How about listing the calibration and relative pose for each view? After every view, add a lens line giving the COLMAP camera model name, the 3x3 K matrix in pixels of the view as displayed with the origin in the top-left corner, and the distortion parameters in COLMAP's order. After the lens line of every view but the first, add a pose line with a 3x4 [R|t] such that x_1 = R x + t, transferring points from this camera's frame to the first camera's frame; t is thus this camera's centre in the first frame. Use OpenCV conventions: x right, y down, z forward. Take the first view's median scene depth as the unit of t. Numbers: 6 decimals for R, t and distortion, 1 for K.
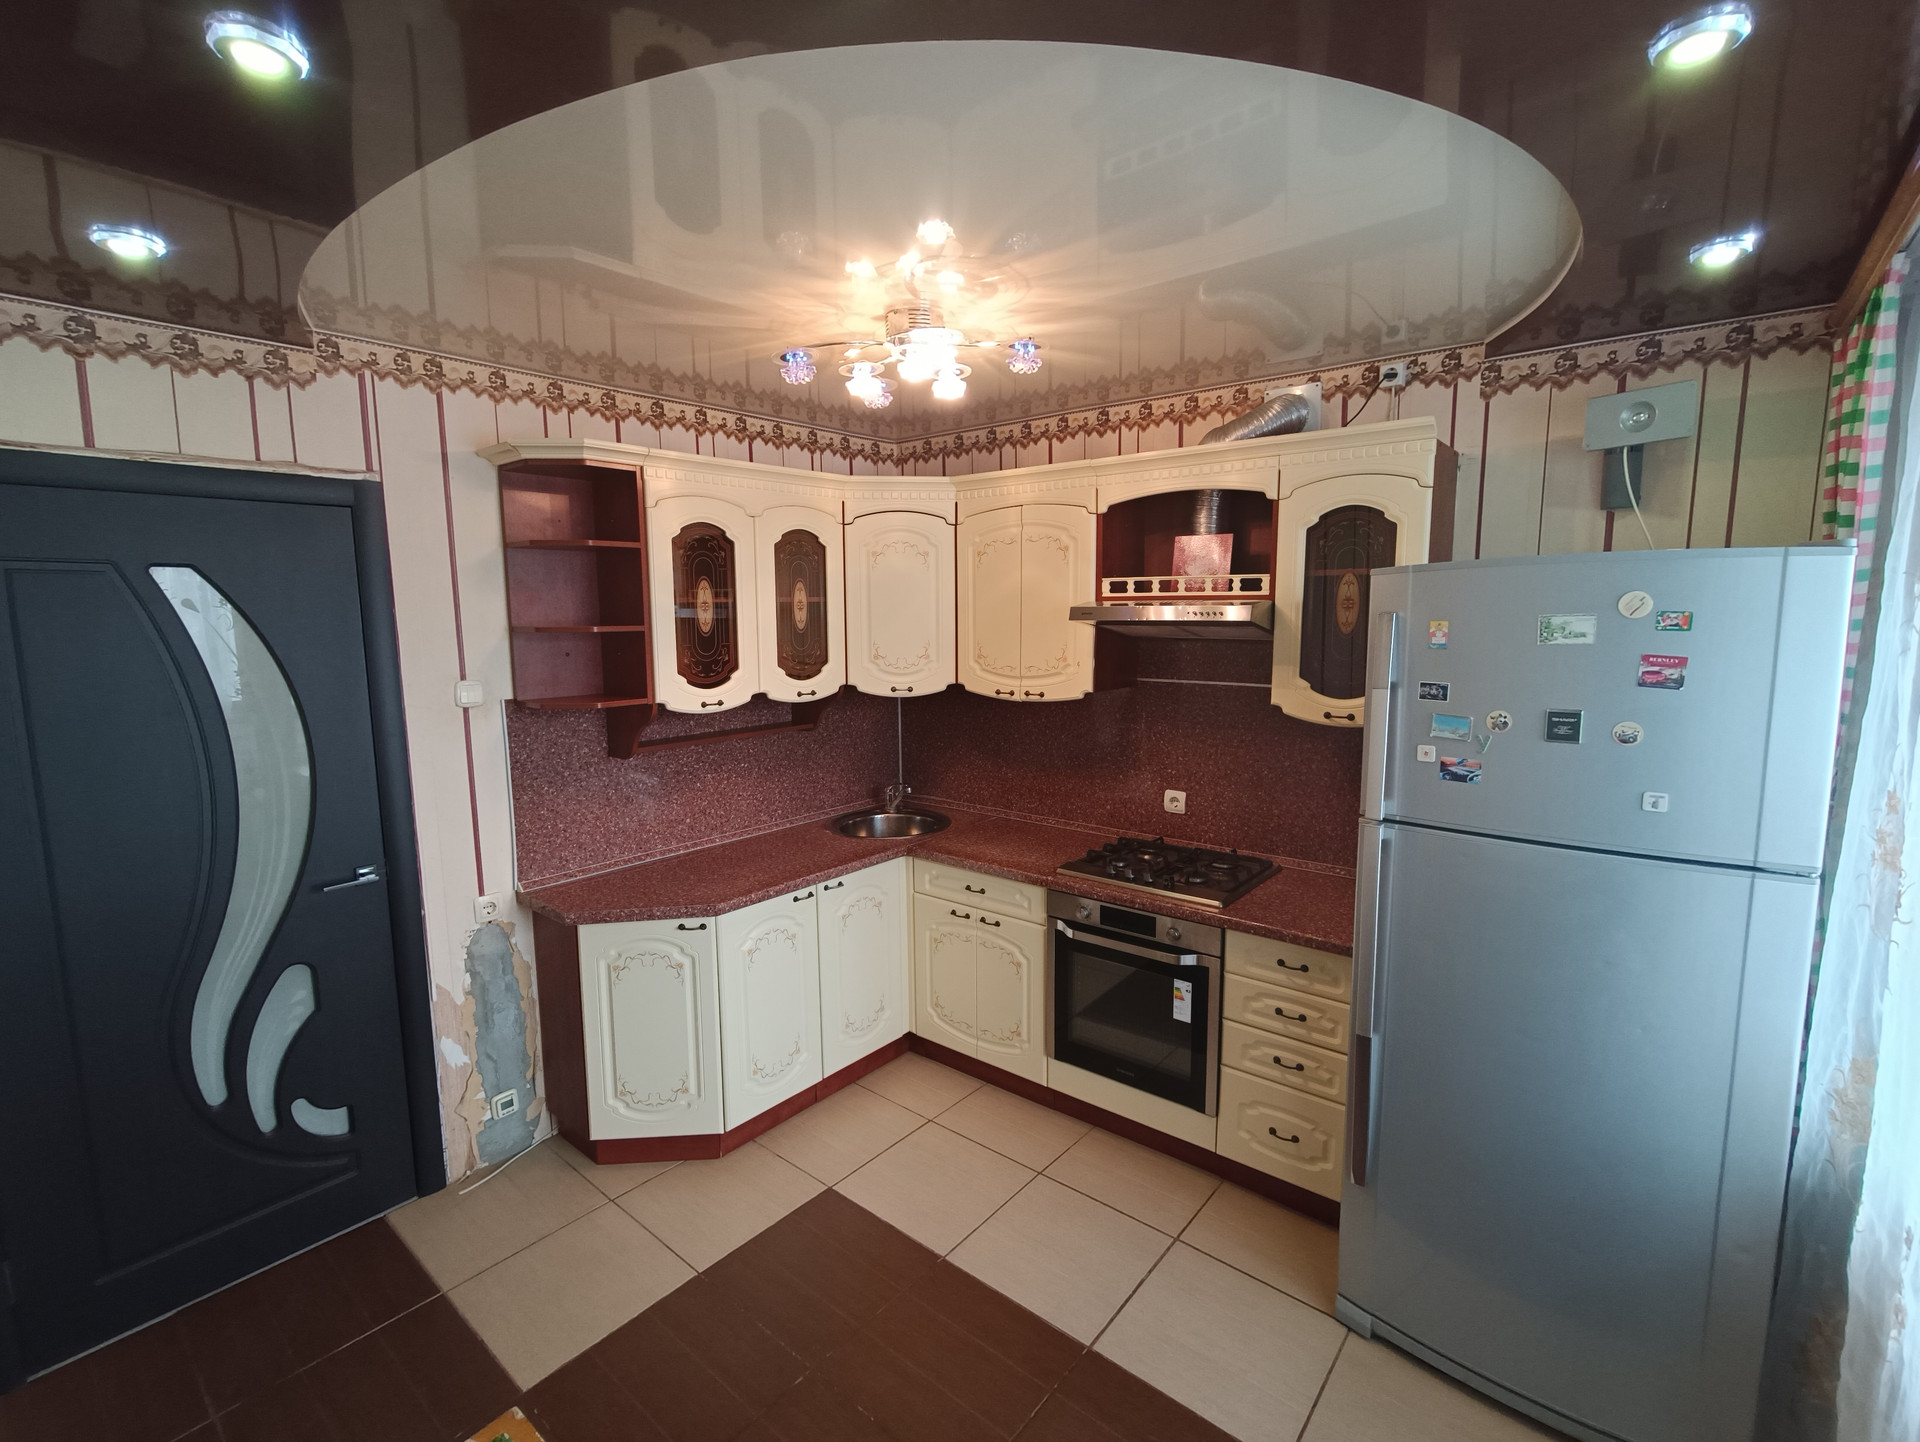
lens RADIAL K [[869.3, 0, 967.2], [0, 869.3, 733.6], [0, 0, 1]] dist [-0.005543, 0.004159]
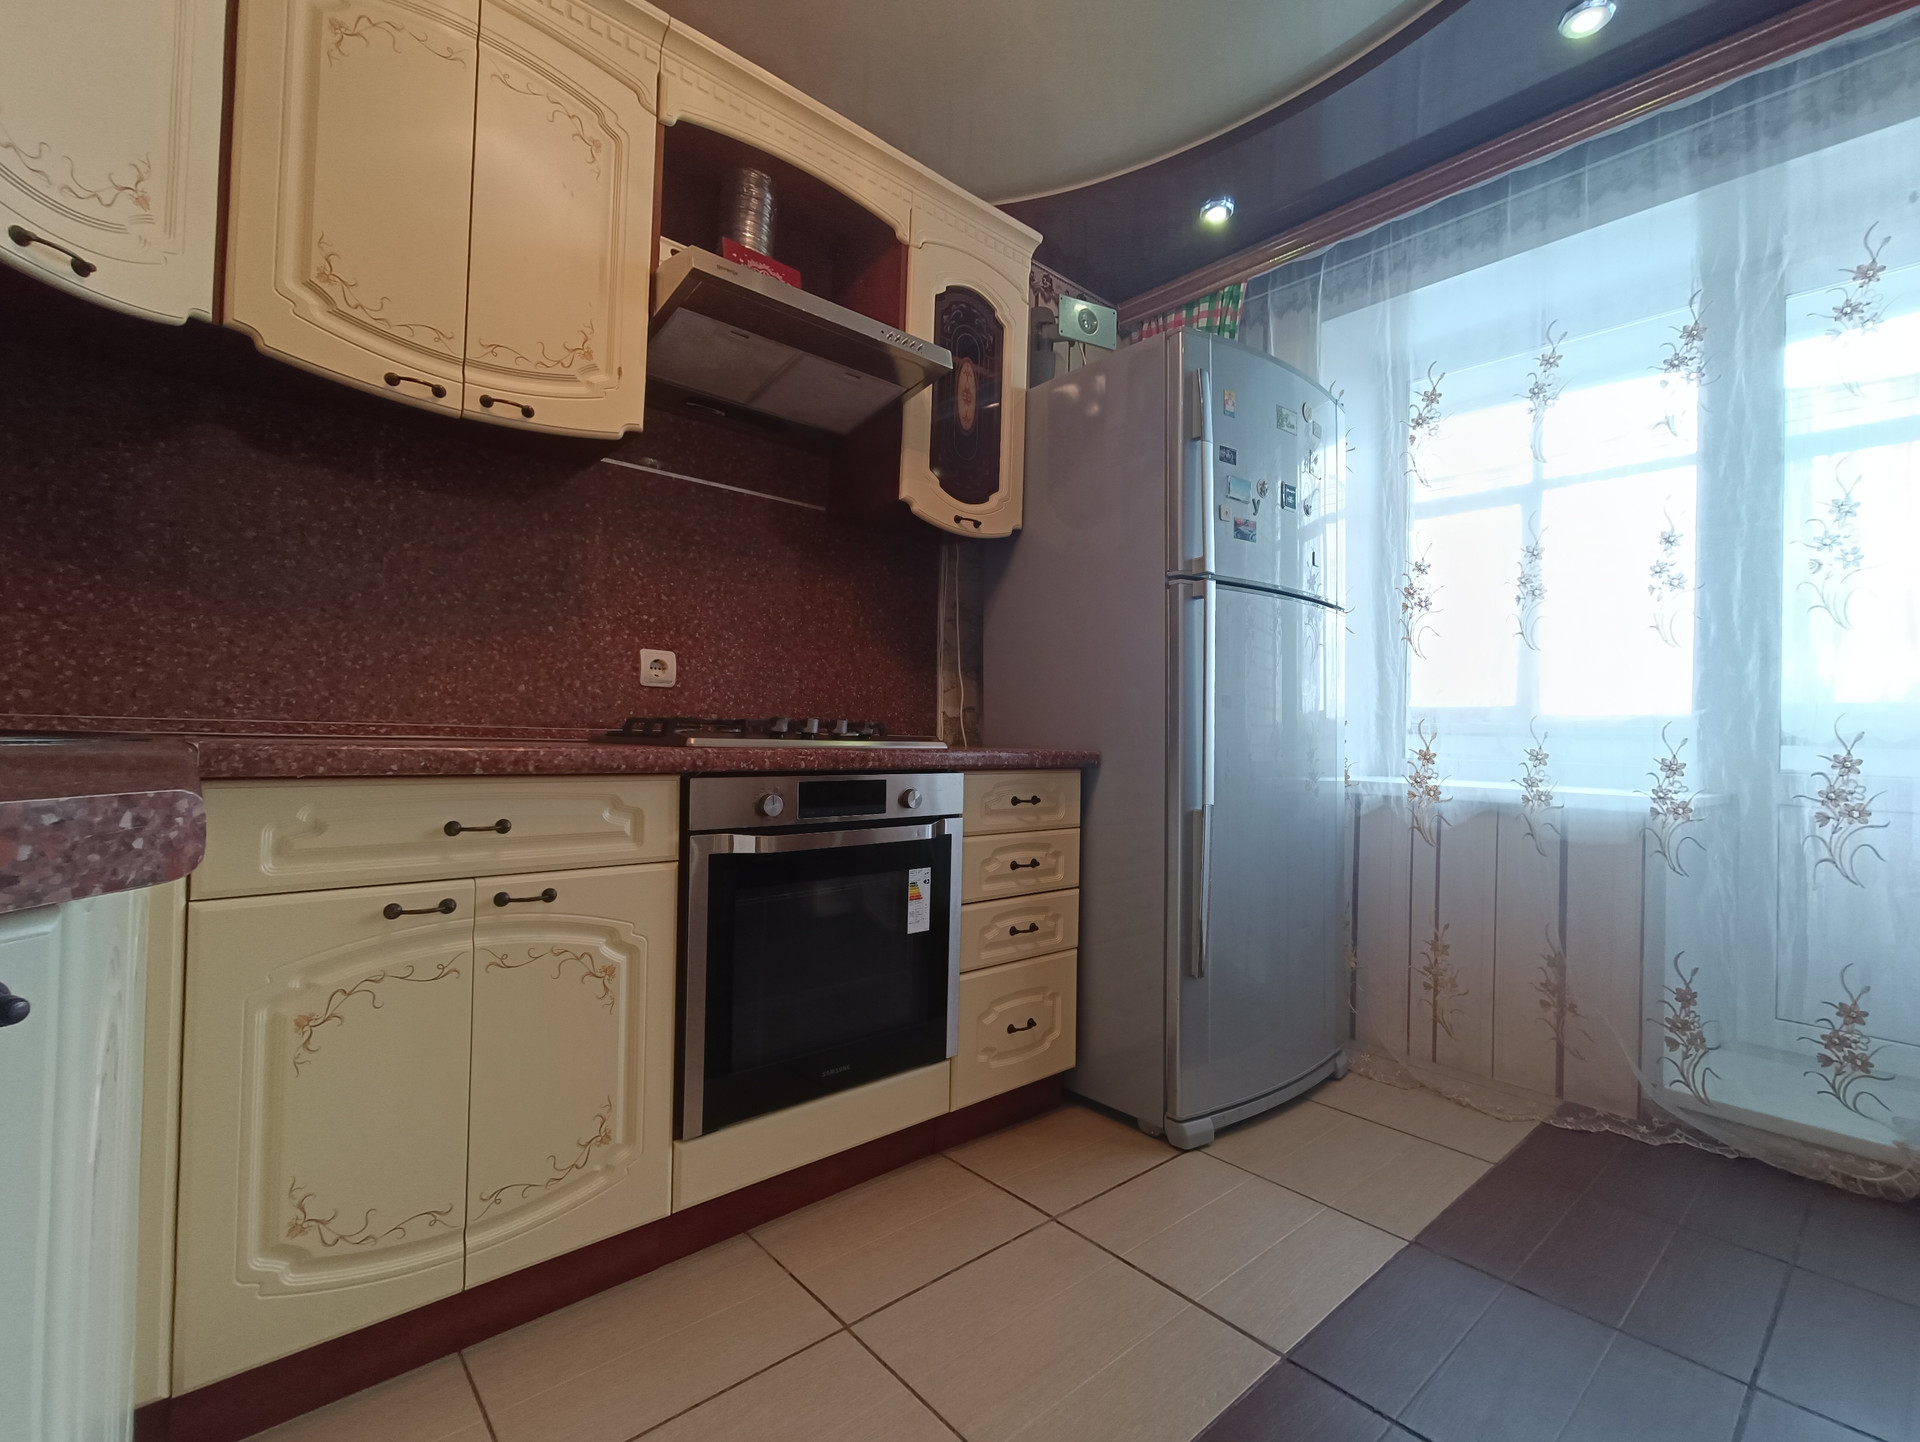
lens RADIAL K [[869.3, 0, 959.3], [0, 869.3, 724.2], [0, 0, 1]] dist [-0.005543, 0.004159]
pose [[0.161803, 0.025619, 0.986490, -0.383424], [0.116627, 0.992161, -0.044896, 0.195858], [-0.979907, 0.122316, 0.157547, 0.799897]]
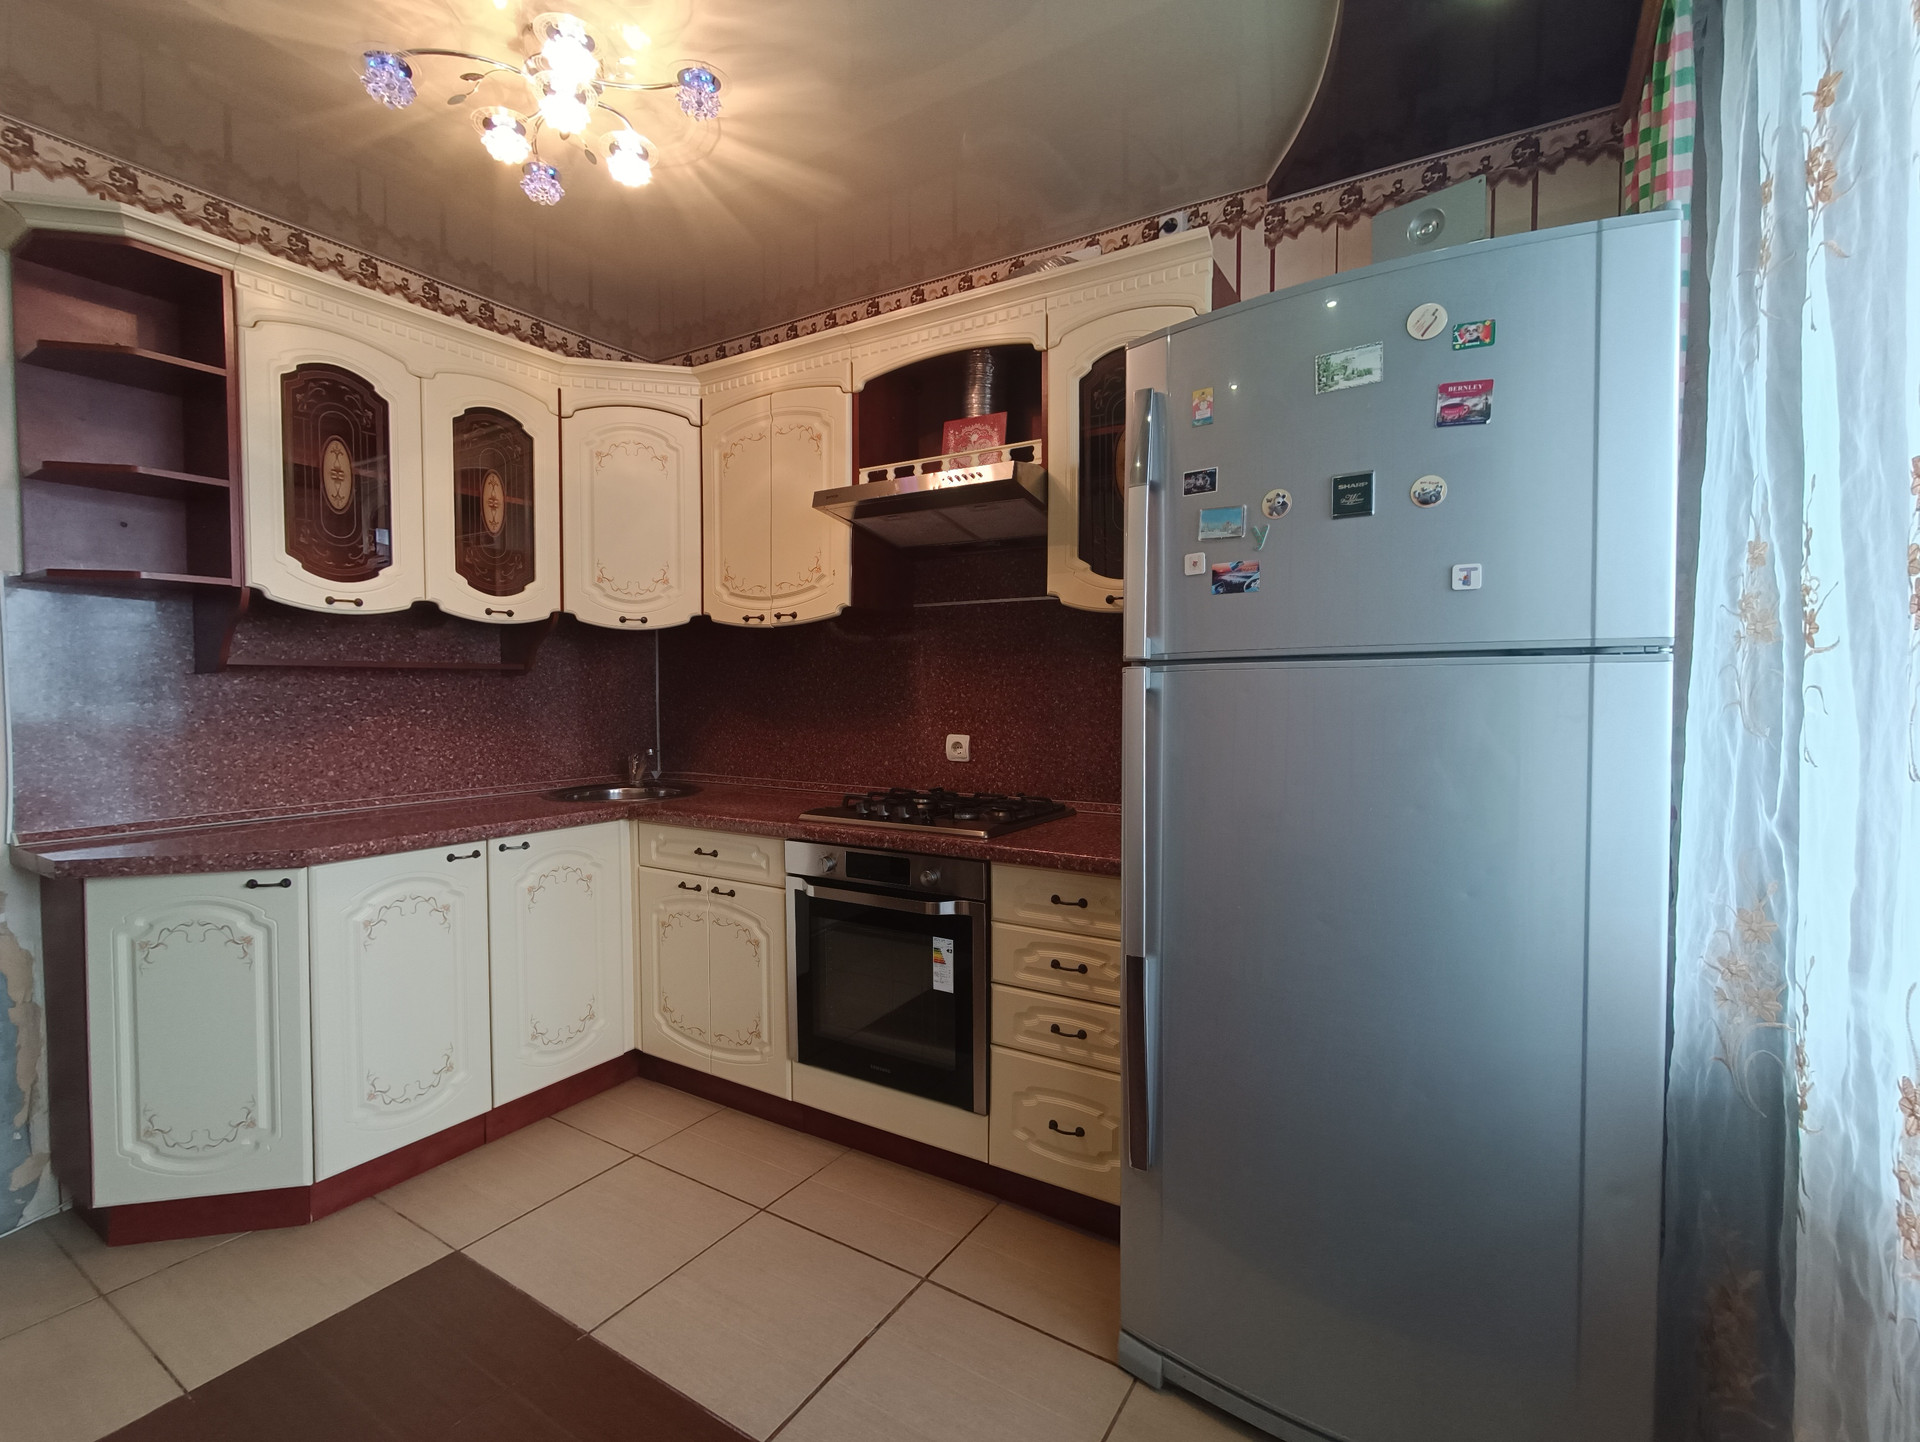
lens RADIAL K [[869.3, 0, 965.9], [0, 869.3, 731.7], [0, 0, 1]] dist [-0.005543, 0.004159]
pose [[0.990769, 0.003286, 0.135521, 0.151697], [0.009374, 0.995653, -0.092669, 0.161614], [-0.135236, 0.093084, 0.986431, 0.191515]]
